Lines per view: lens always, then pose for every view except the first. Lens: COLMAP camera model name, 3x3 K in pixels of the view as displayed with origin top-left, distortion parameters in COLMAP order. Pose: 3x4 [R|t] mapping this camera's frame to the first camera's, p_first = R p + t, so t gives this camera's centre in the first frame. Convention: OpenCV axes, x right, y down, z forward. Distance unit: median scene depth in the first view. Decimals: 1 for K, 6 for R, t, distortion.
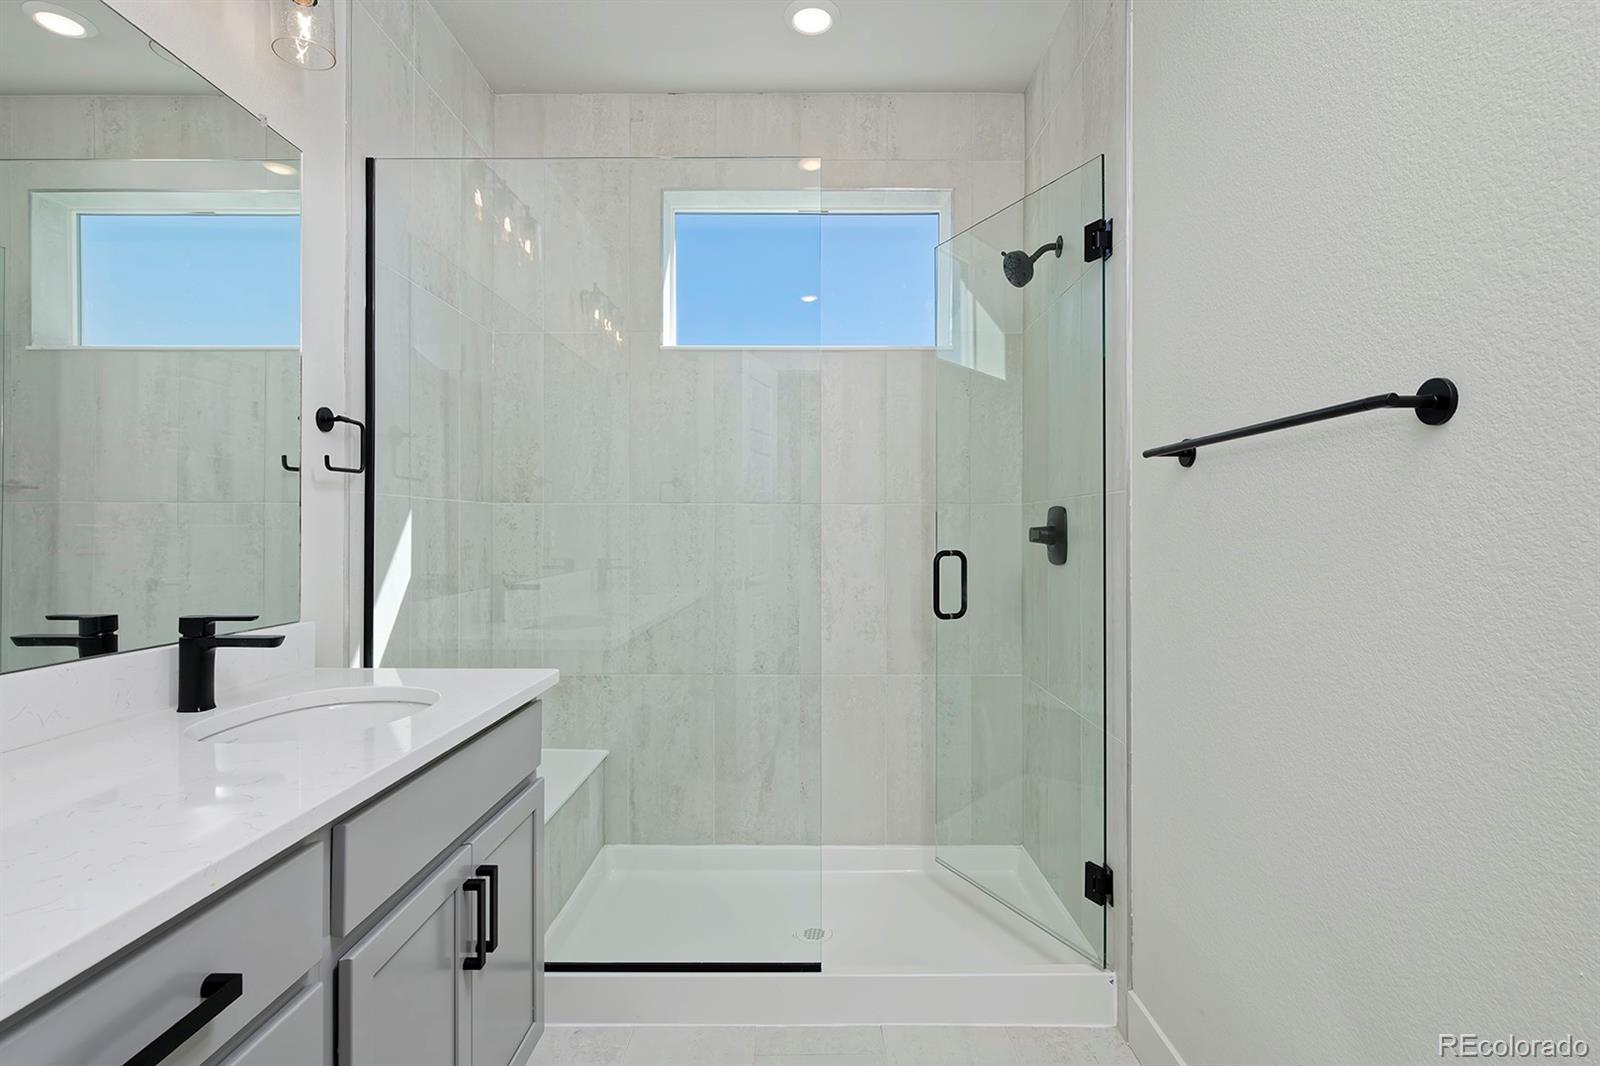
lens RADIAL K [[790.2, 0, 800.0], [0, 790.2, 533.0], [0, 0, 1]] dist [-0.006361, -0.001345]
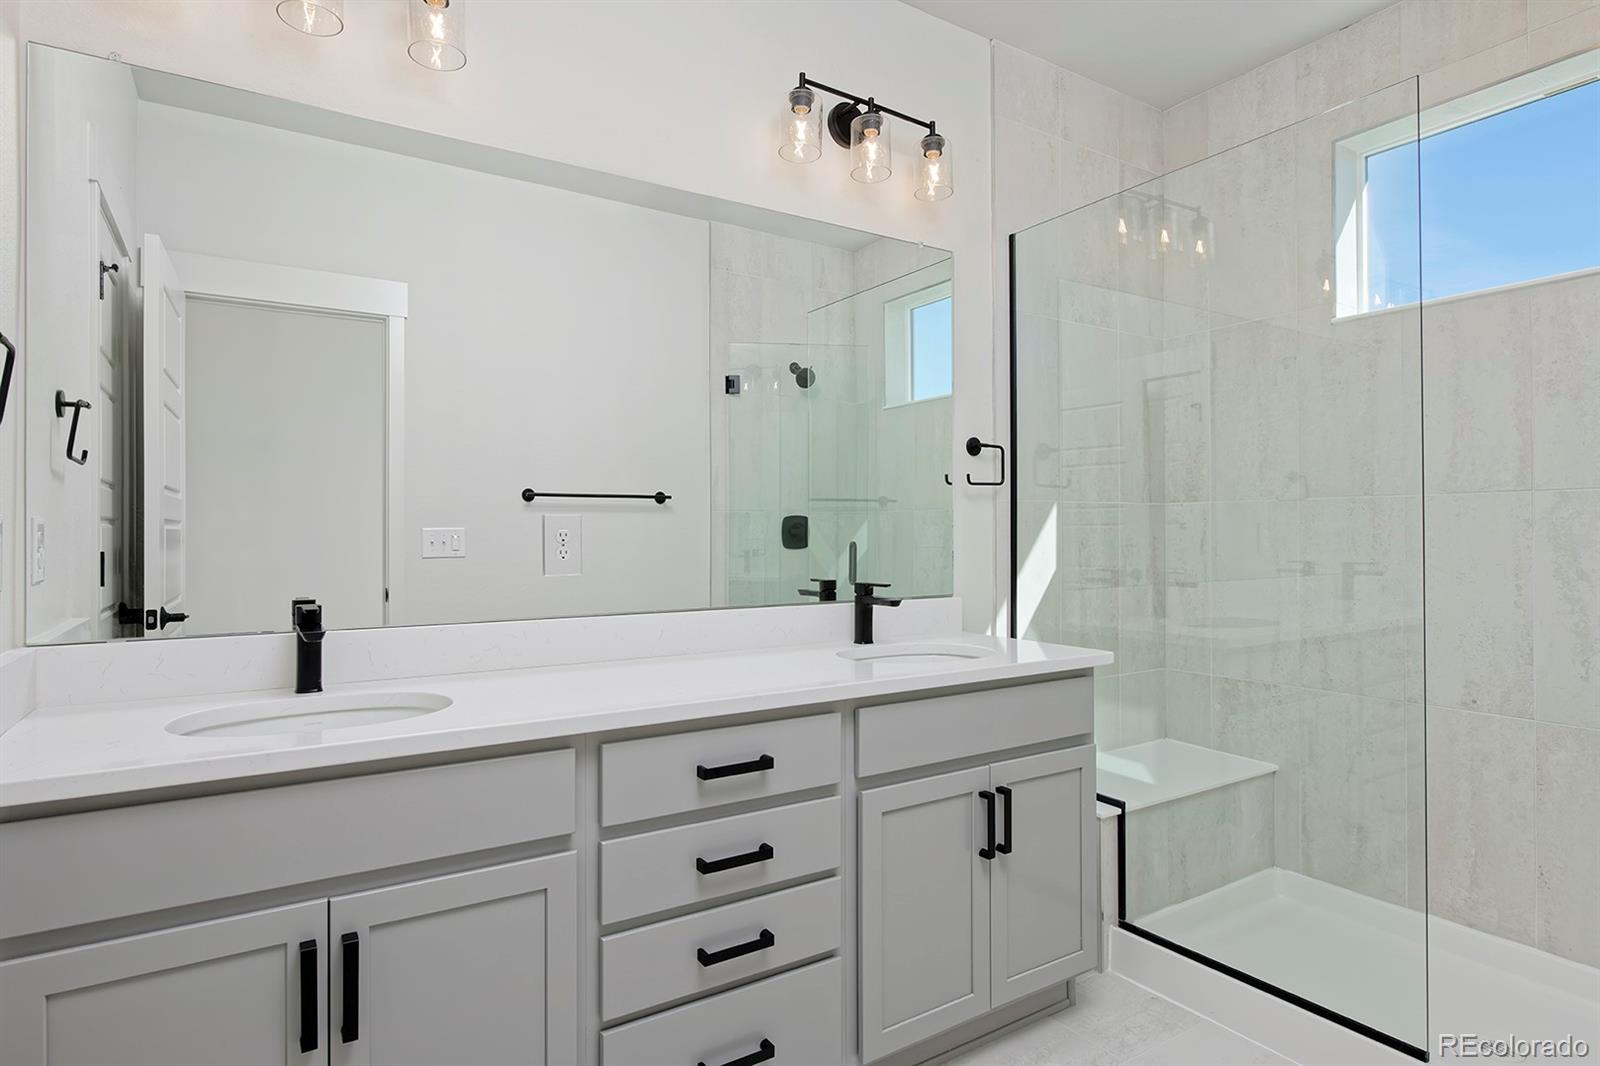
lens RADIAL K [[885.4, 0, 800.0], [0, 885.4, 533.0], [0, 0, 1]] dist [-0.005033, -0.000101]
pose [[0.537249, -0.003067, -0.843418, 0.348791], [0.001568, 0.999995, -0.002637, 0.003835], [0.843422, 0.000094, 0.537252, -0.035395]]
